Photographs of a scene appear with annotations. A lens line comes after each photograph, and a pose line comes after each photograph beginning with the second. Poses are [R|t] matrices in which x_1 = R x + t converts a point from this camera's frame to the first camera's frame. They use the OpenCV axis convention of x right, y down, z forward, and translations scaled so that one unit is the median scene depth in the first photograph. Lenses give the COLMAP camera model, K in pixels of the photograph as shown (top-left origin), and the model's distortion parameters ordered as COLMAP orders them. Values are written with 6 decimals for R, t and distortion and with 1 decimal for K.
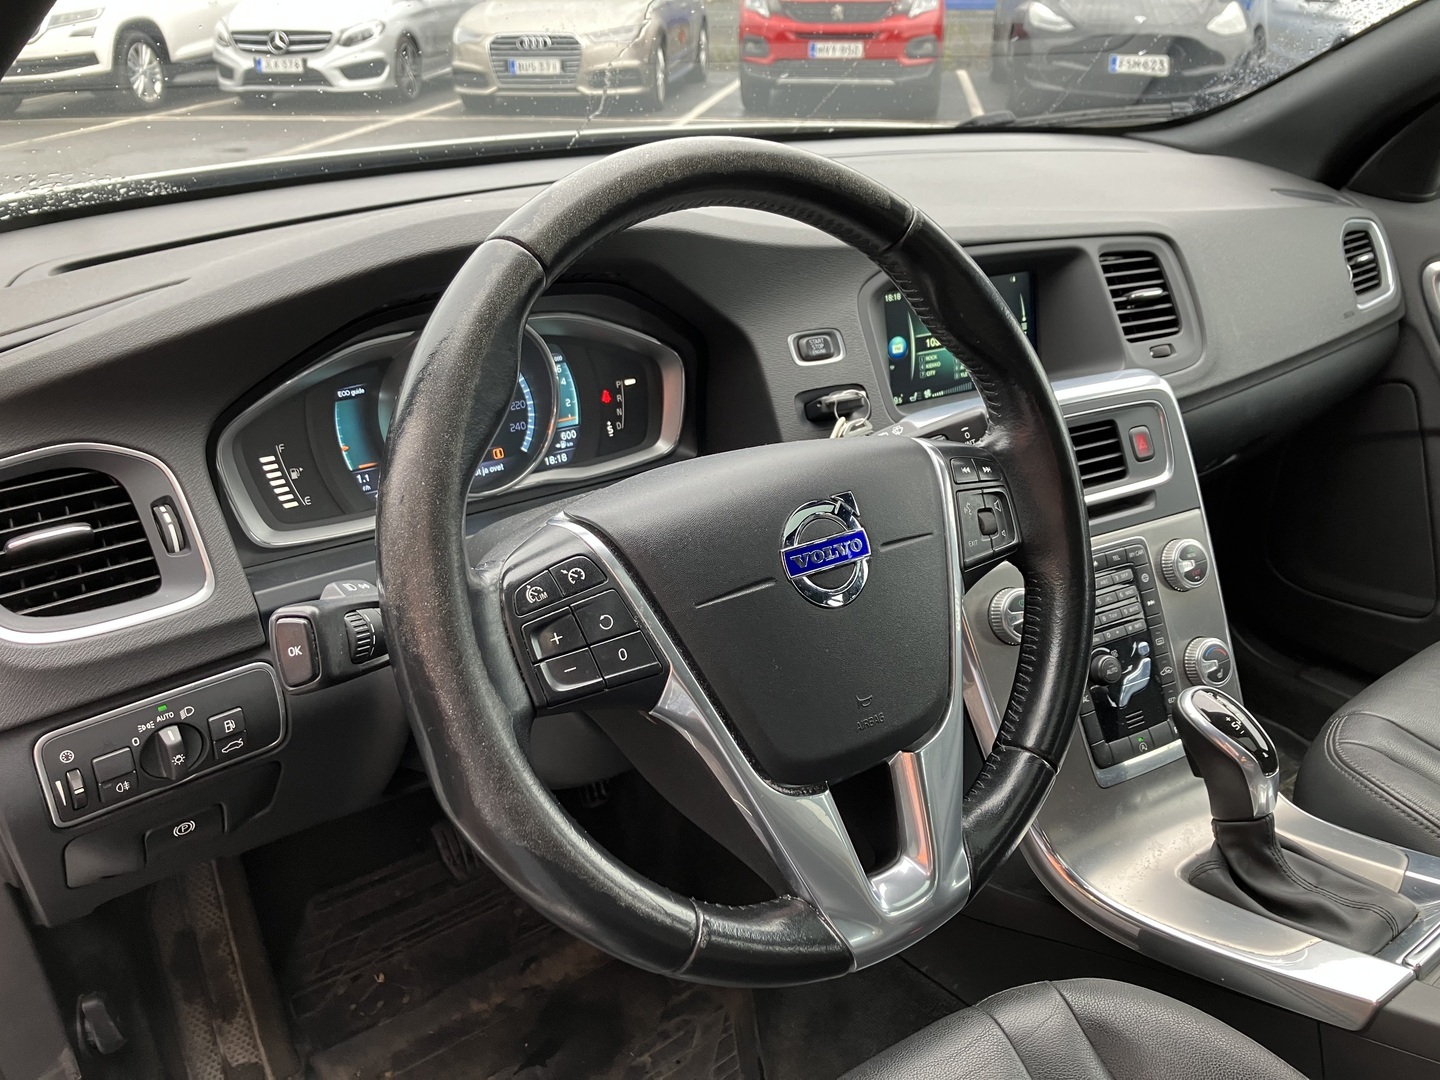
lens RADIAL K [[1196.6, 0, 726.6], [0, 1196.6, 540.2], [0, 0, 1]] dist [0.024590, -0.030550]
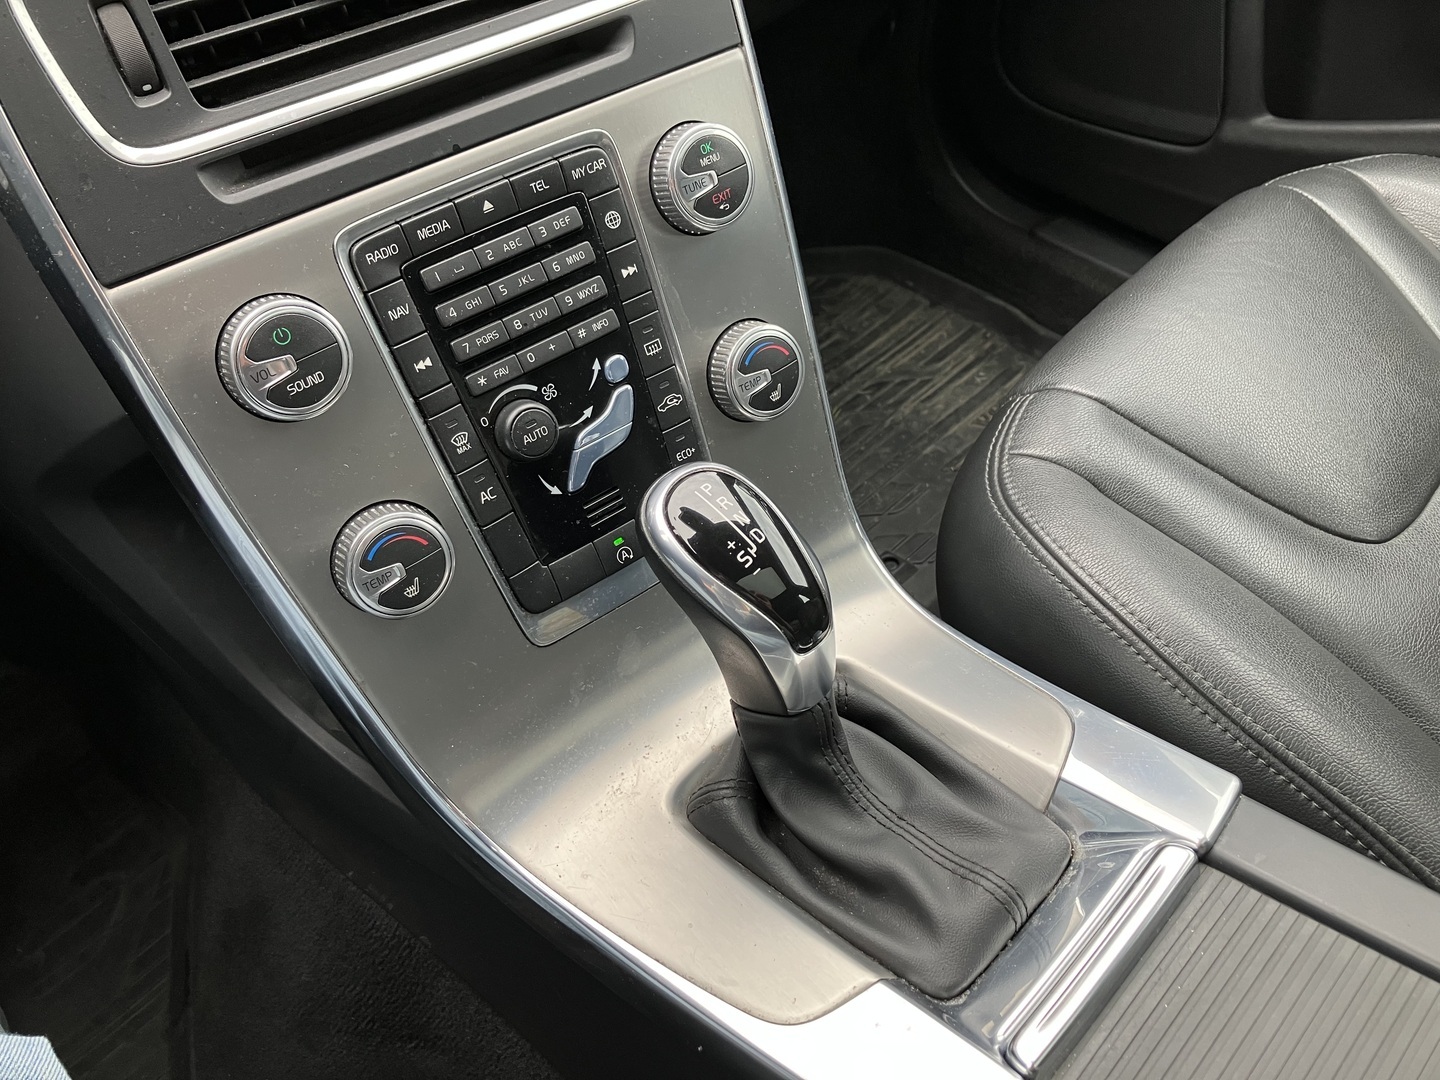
lens RADIAL K [[1196.6, 0, 719.3], [0, 1196.6, 538.2], [0, 0, 1]] dist [0.024590, -0.030550]
pose [[0.987835, -0.114503, 0.105221, 0.316691], [0.061969, 0.910439, 0.408976, -0.044765], [-0.142626, -0.397480, 0.906459, 0.493934]]
